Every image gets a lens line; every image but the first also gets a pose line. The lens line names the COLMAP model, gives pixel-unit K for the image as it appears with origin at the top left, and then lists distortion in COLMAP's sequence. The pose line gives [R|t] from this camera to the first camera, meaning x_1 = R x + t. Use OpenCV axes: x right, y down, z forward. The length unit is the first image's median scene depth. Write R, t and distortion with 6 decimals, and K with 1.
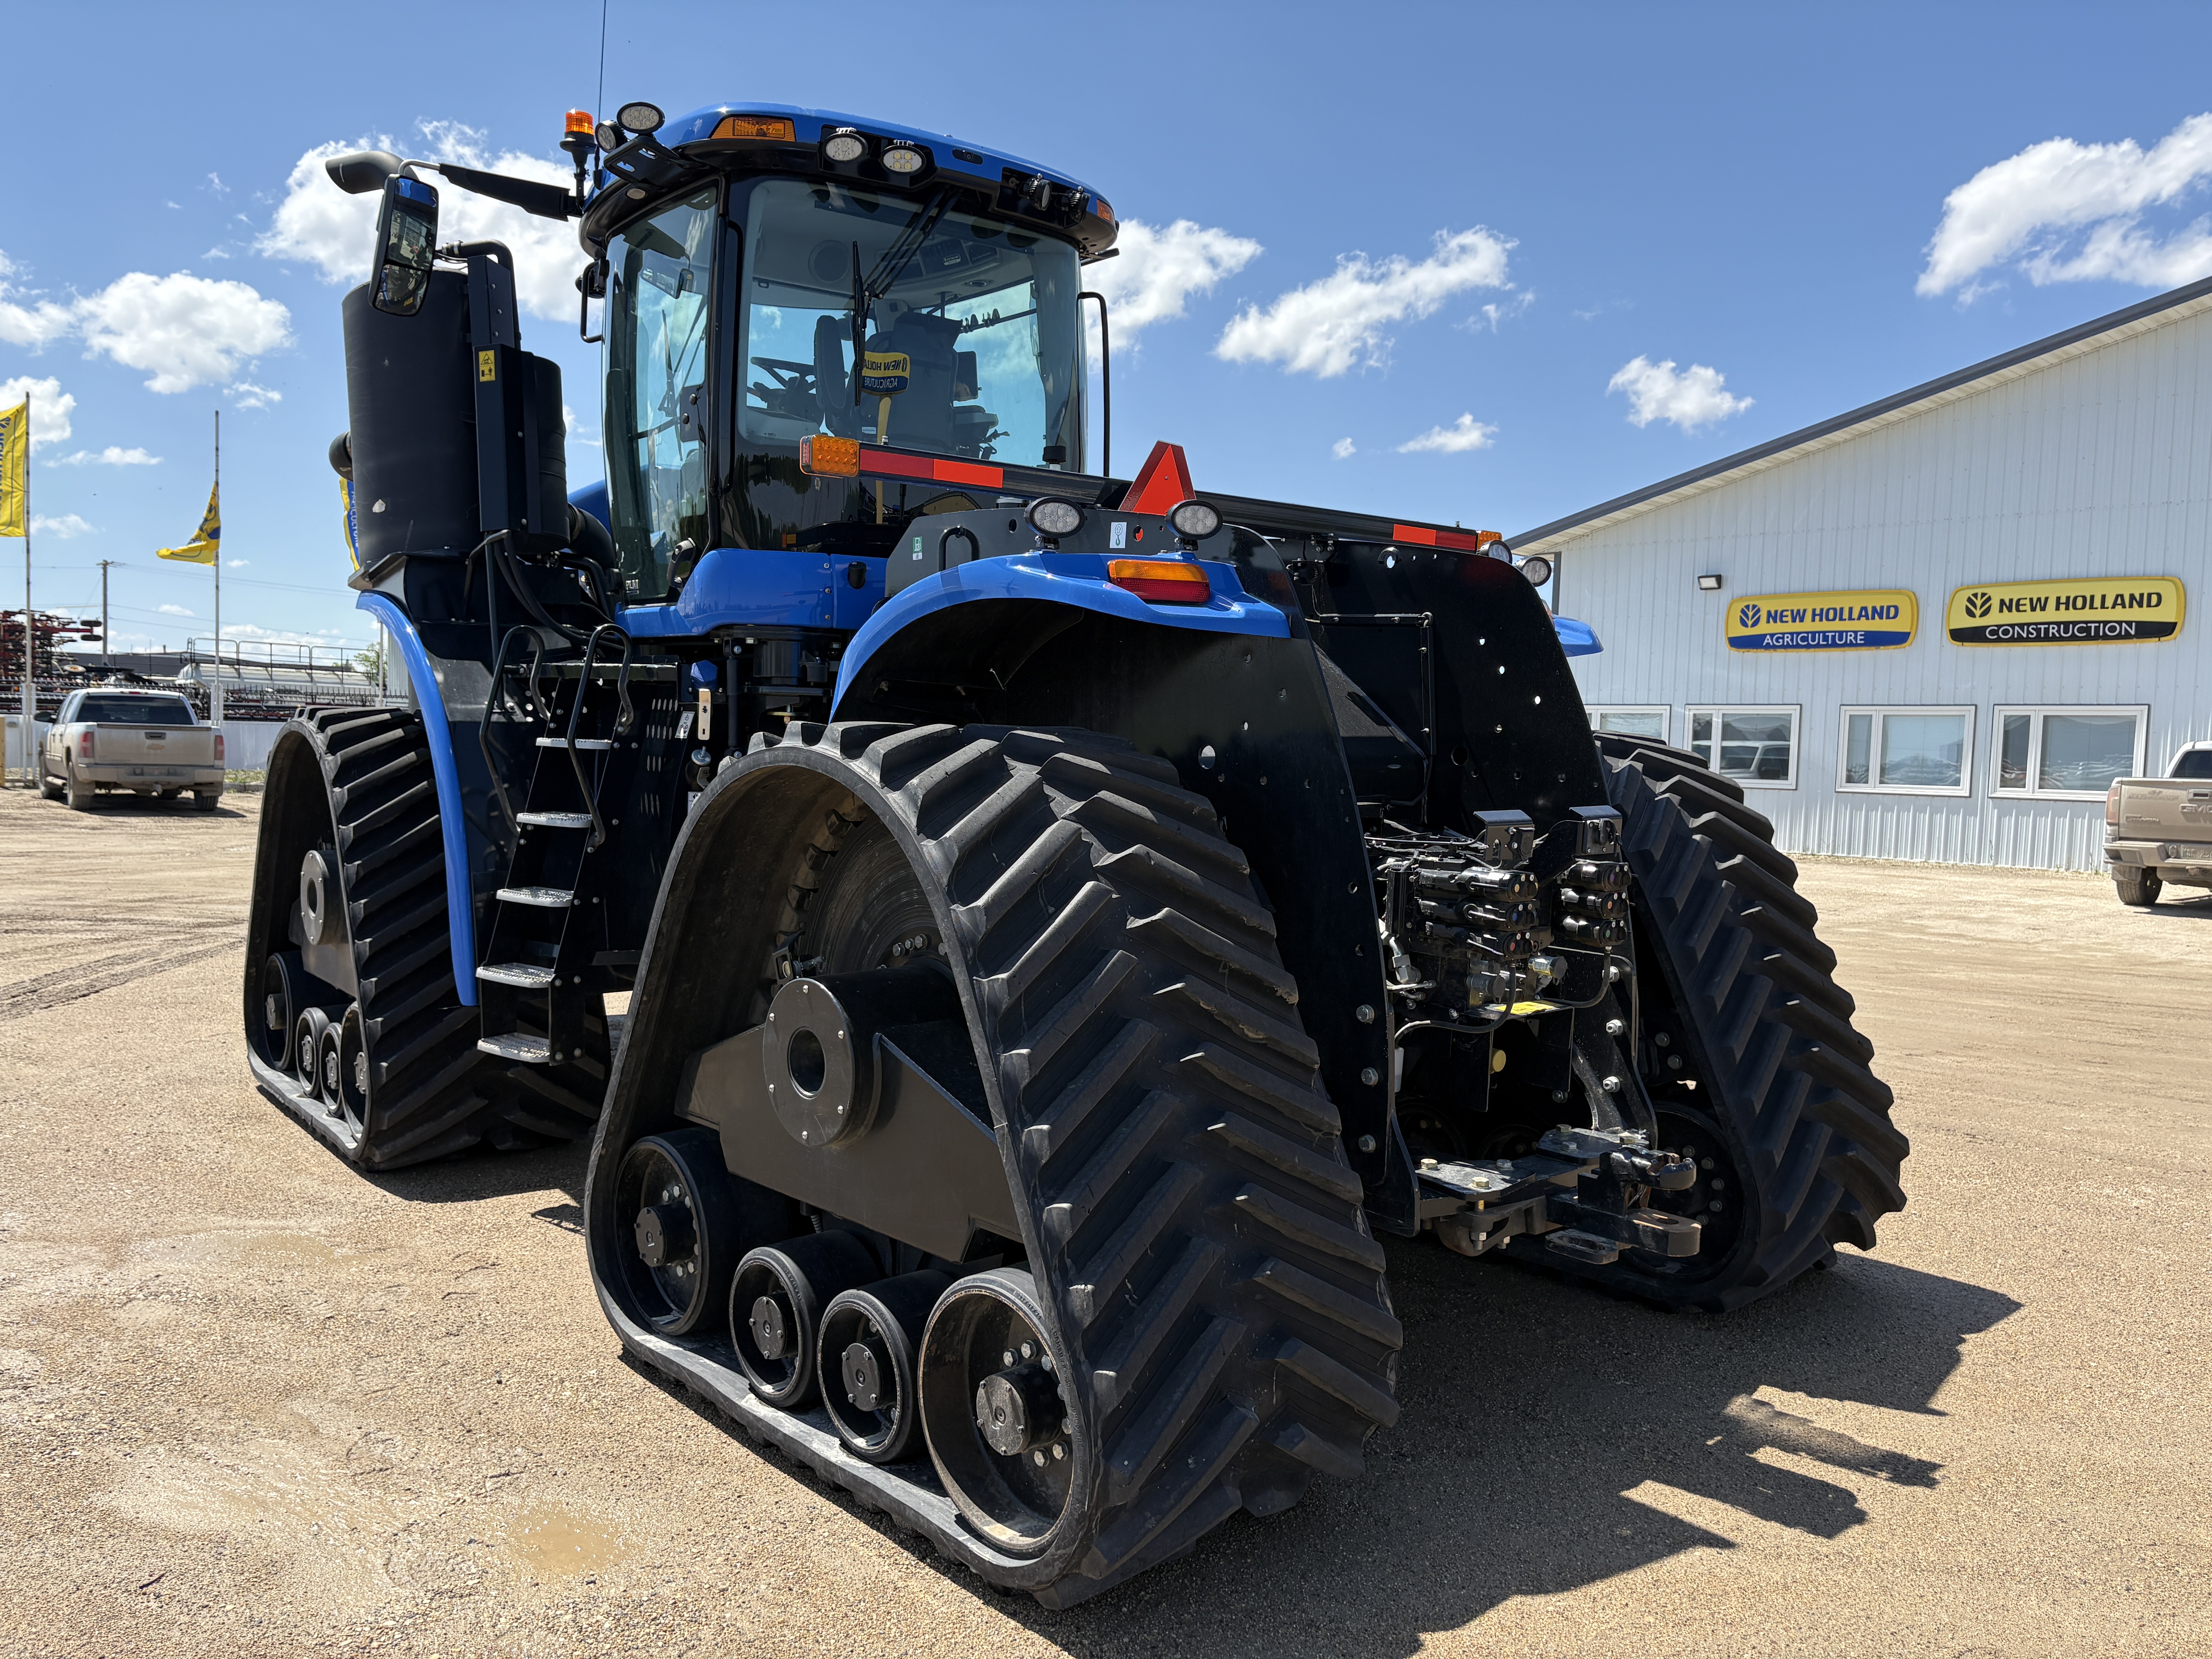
lens RADIAL K [[1722.2, 0, 1104.6], [0, 1722.2, 839.7], [0, 0, 1]] dist [0.015812, 0.003683]
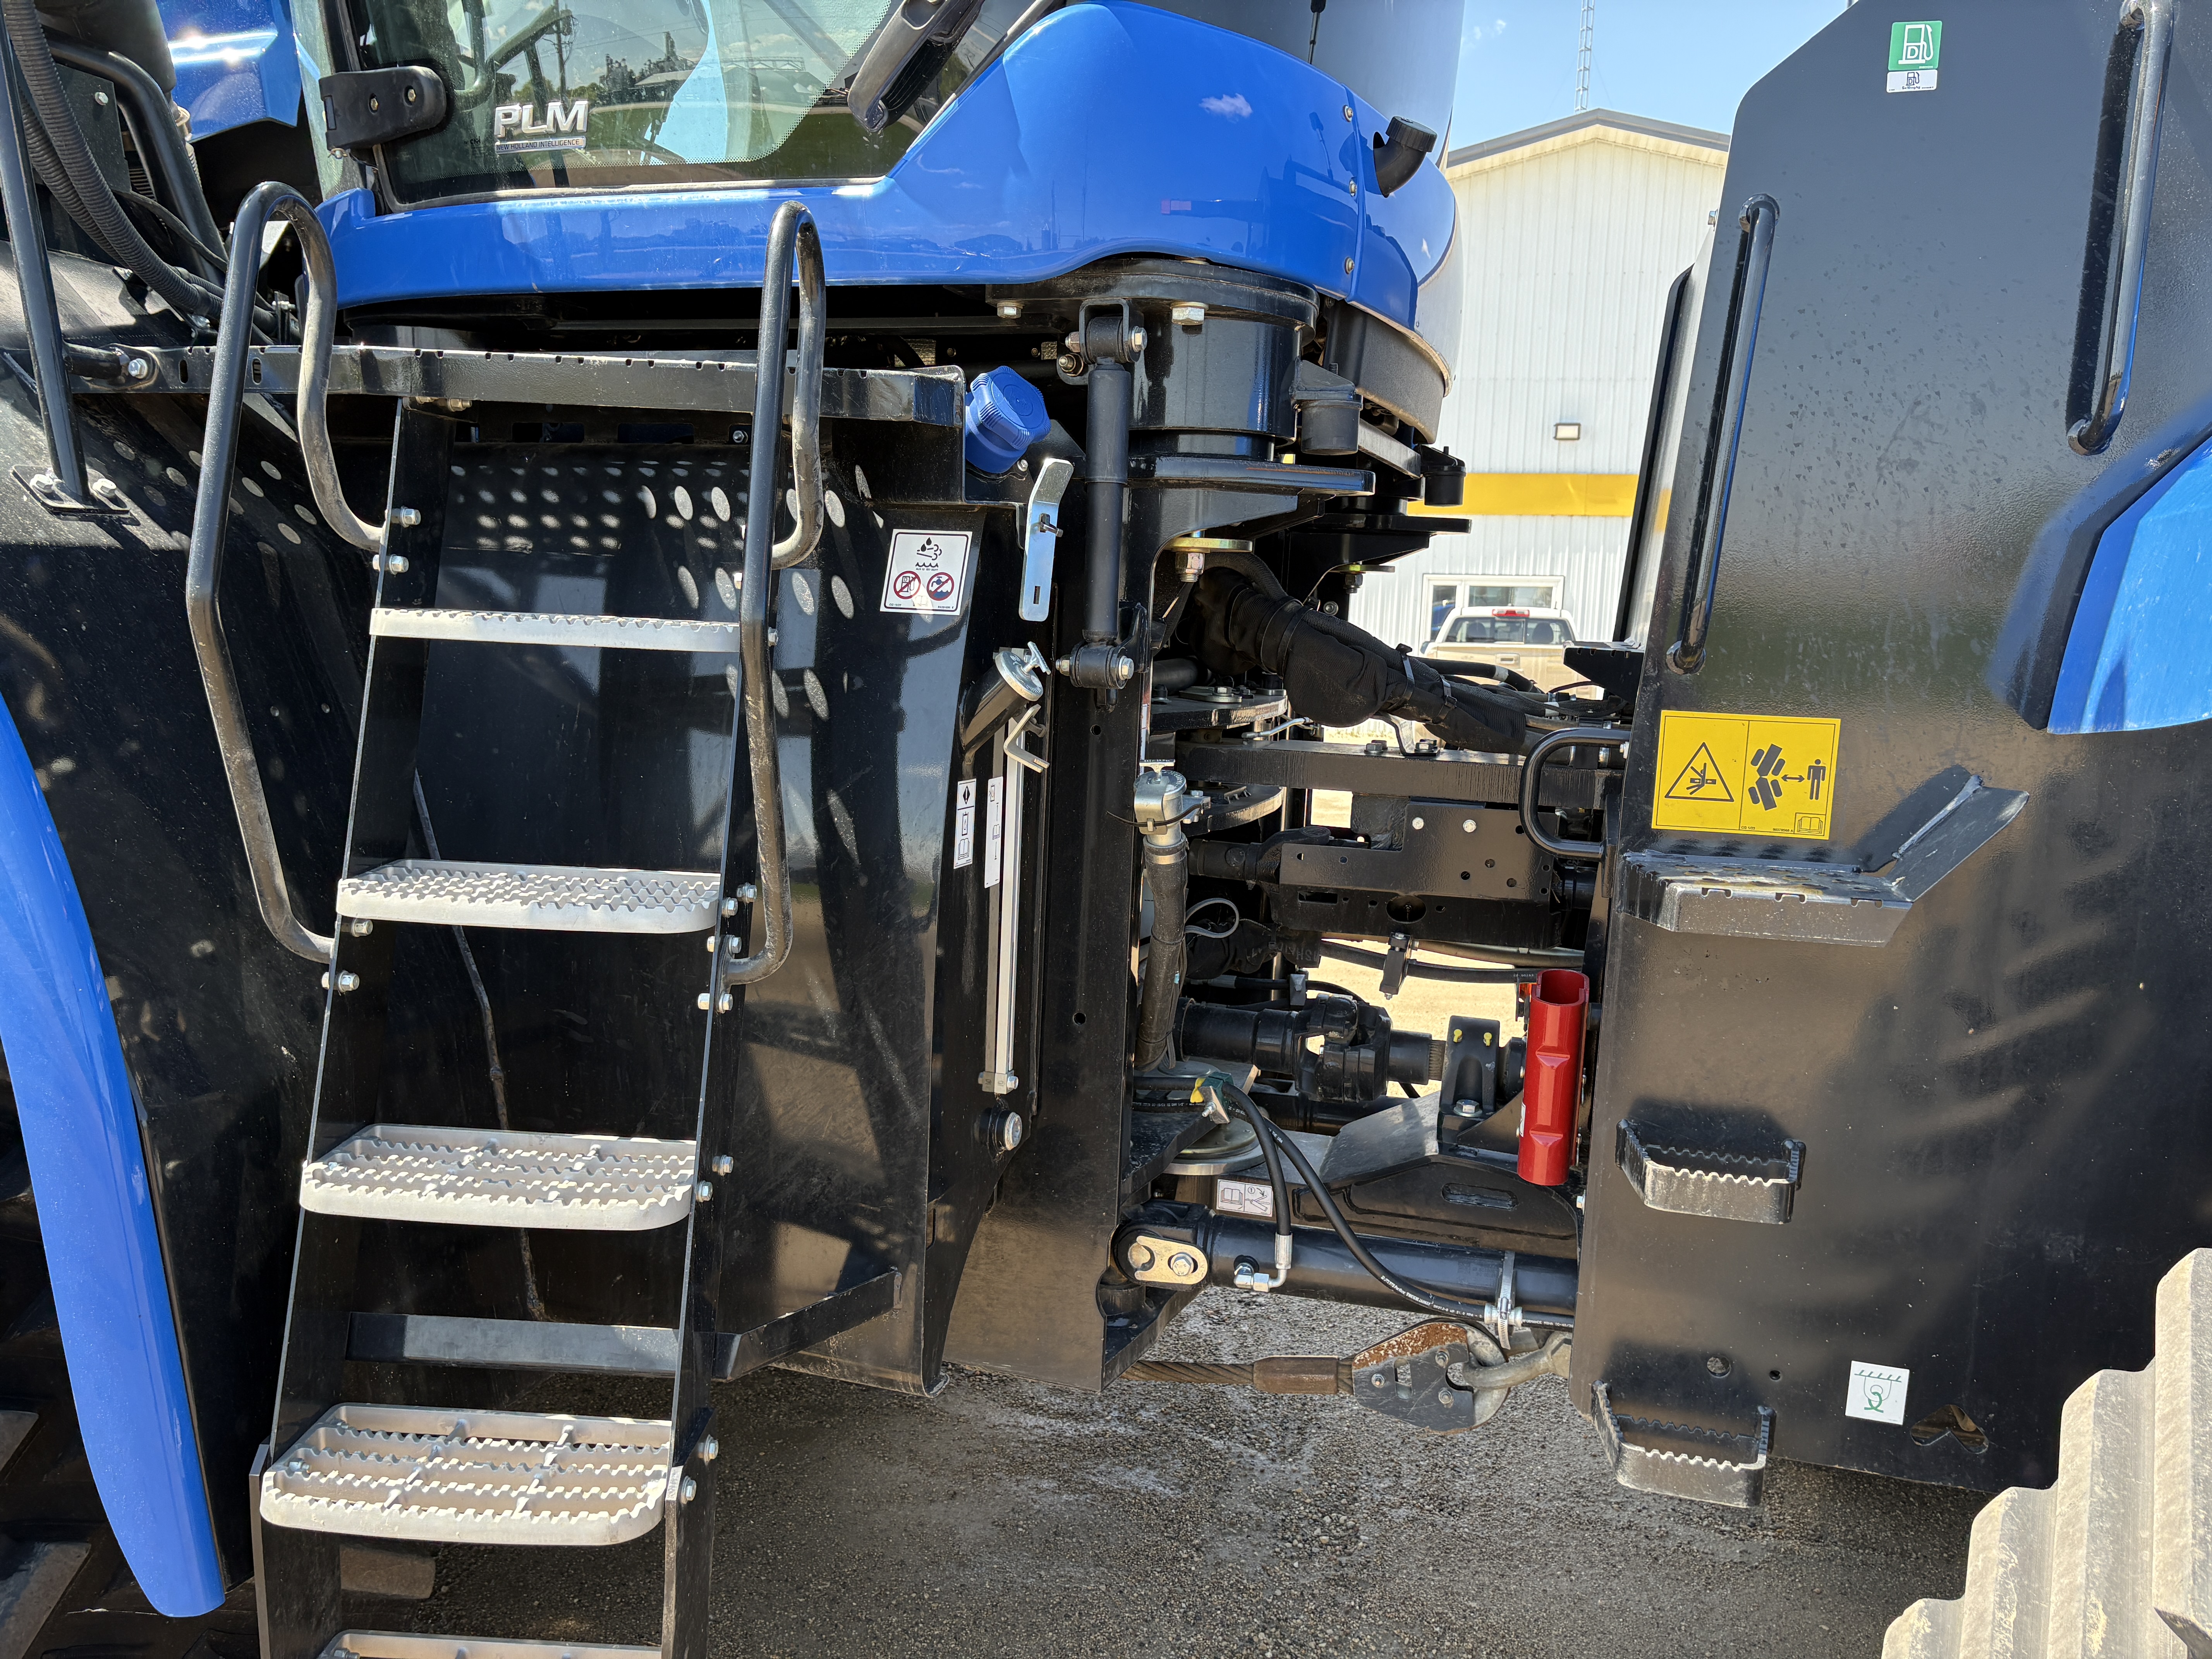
lens RADIAL K [[1713.1, 0, 1108.7], [0, 1713.1, 842.2], [0, 0, 1]] dist [0.057363, -0.078930]
pose [[0.827366, -0.072563, 0.556957, -0.527043], [0.026289, 0.995536, 0.090651, -0.058994], [-0.561048, -0.060359, 0.825580, 0.947741]]
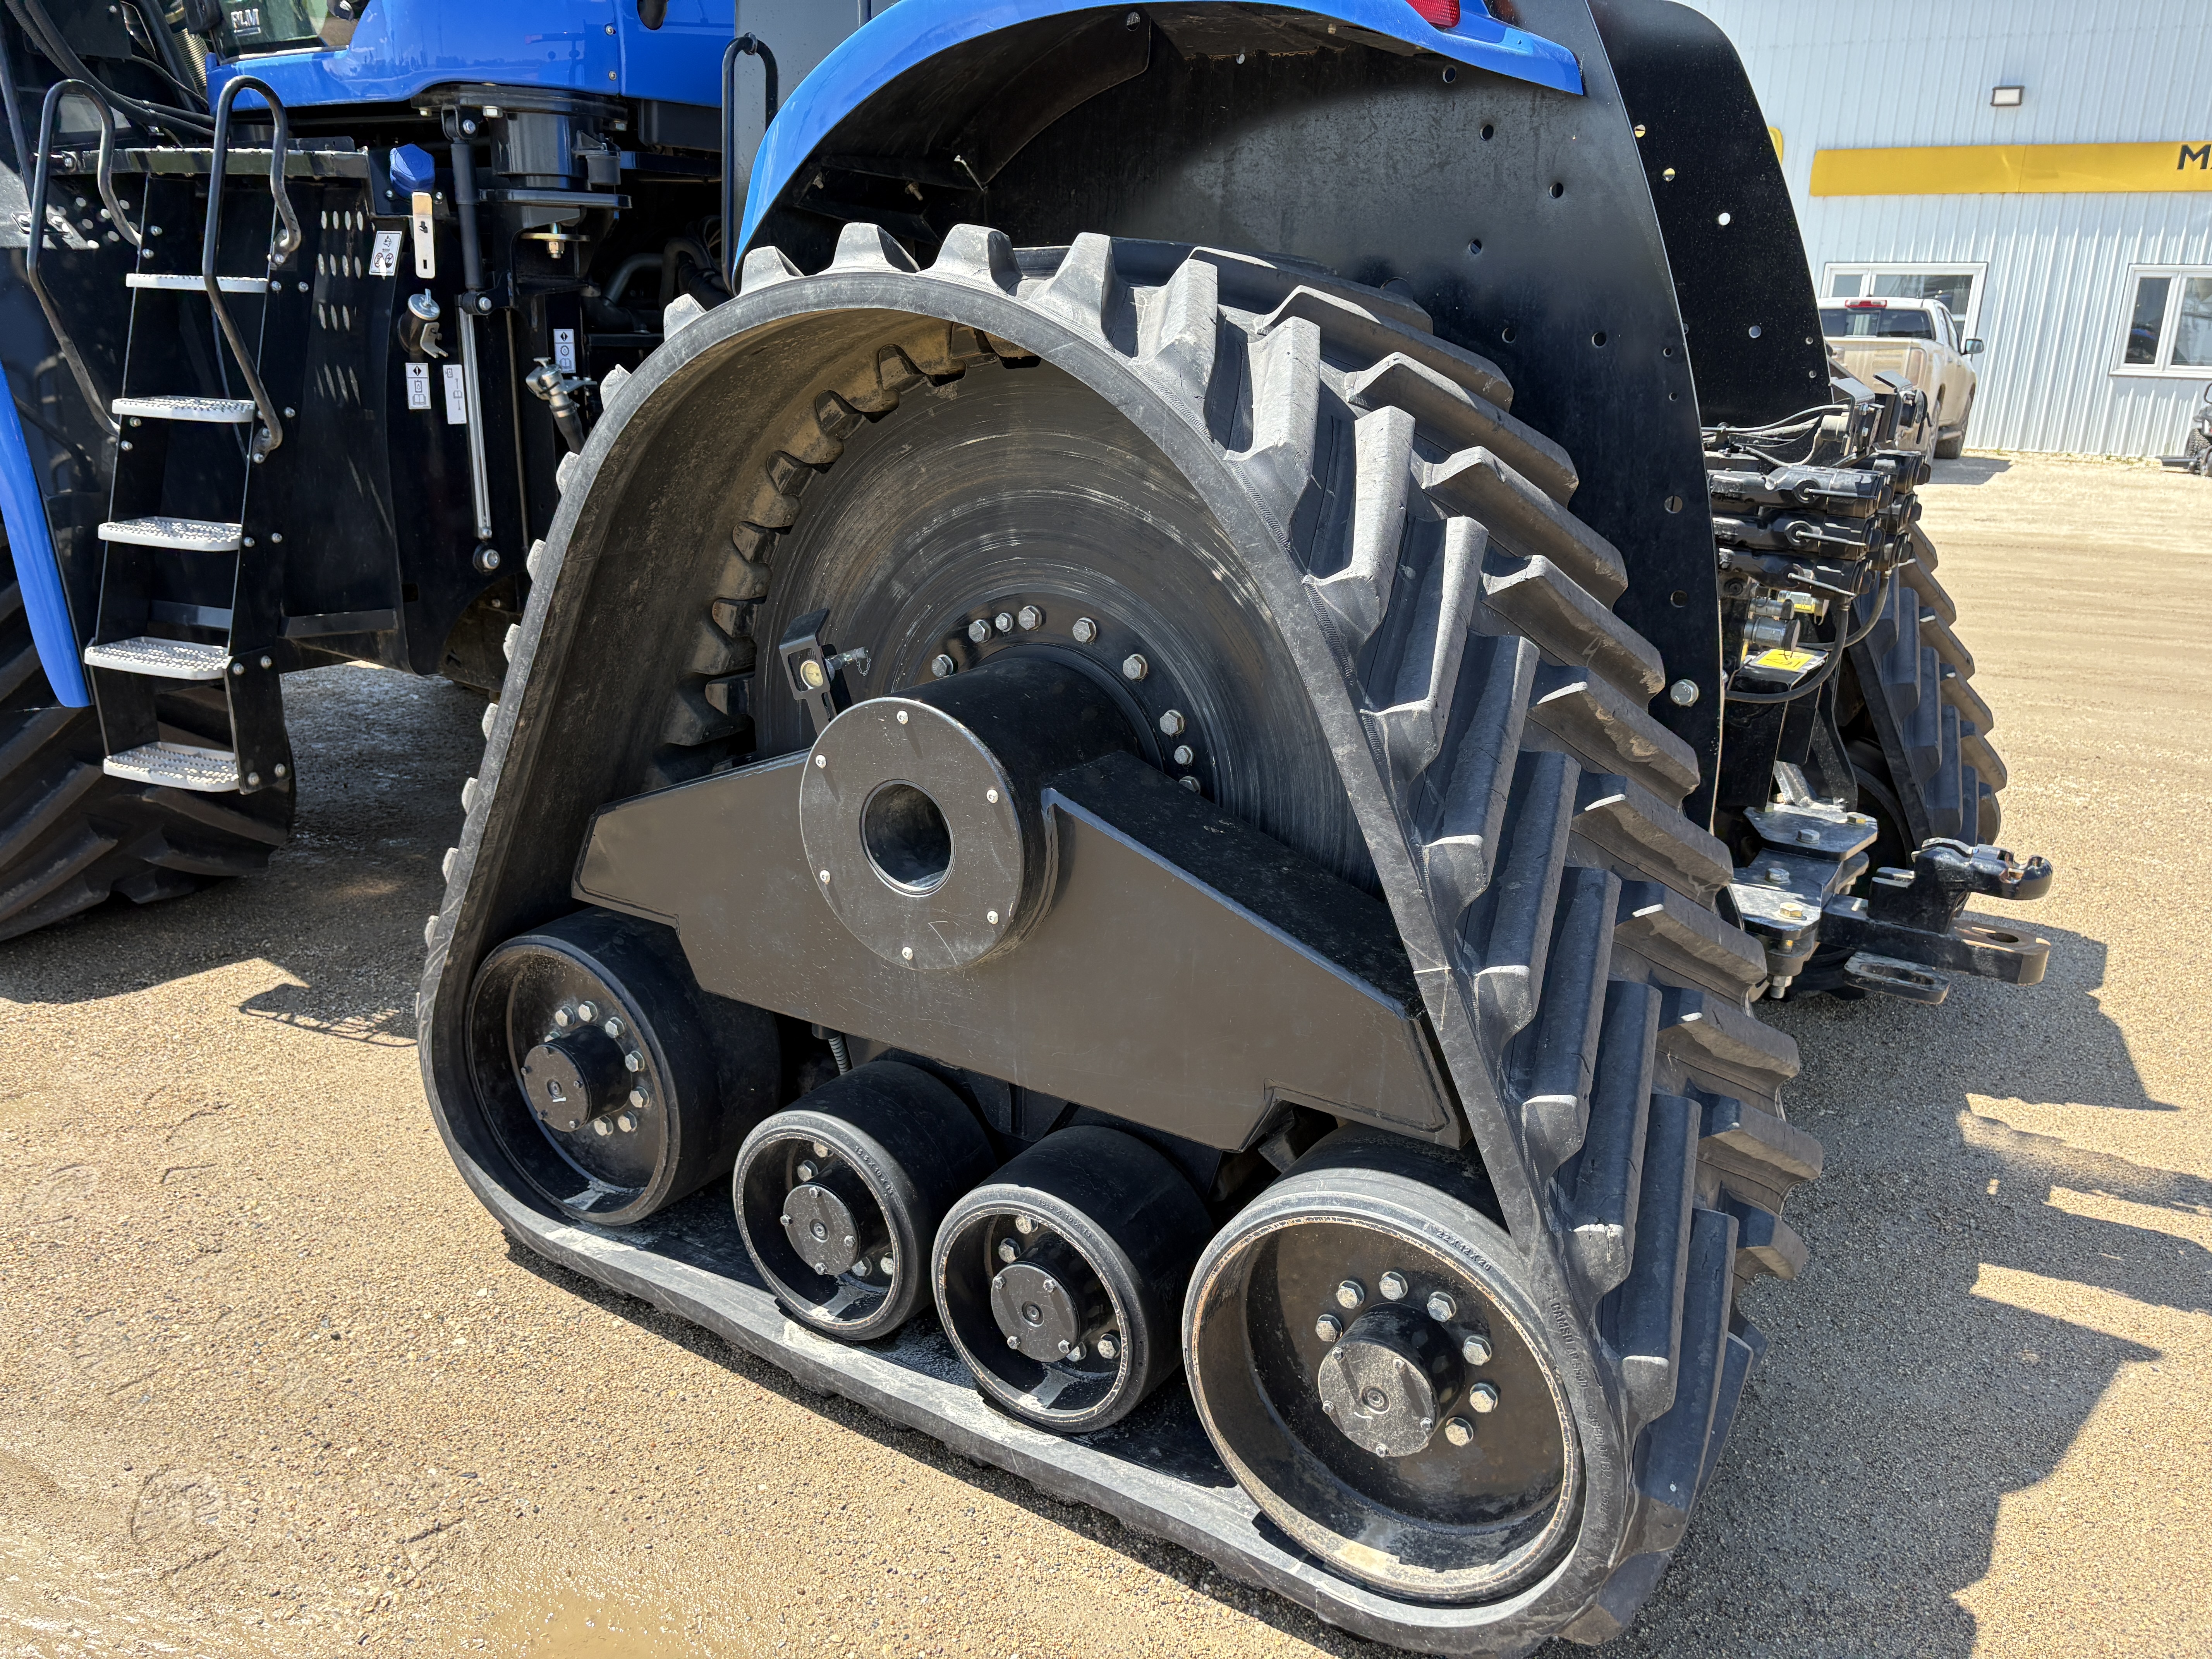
lens RADIAL K [[1713.1, 0, 1108.7], [0, 1713.1, 842.2], [0, 0, 1]] dist [0.057363, -0.078930]
pose [[0.962914, -0.080604, 0.257488, -0.223386], [0.015334, 0.969139, 0.246038, -0.011592], [-0.269374, -0.232966, 0.934433, 0.371005]]
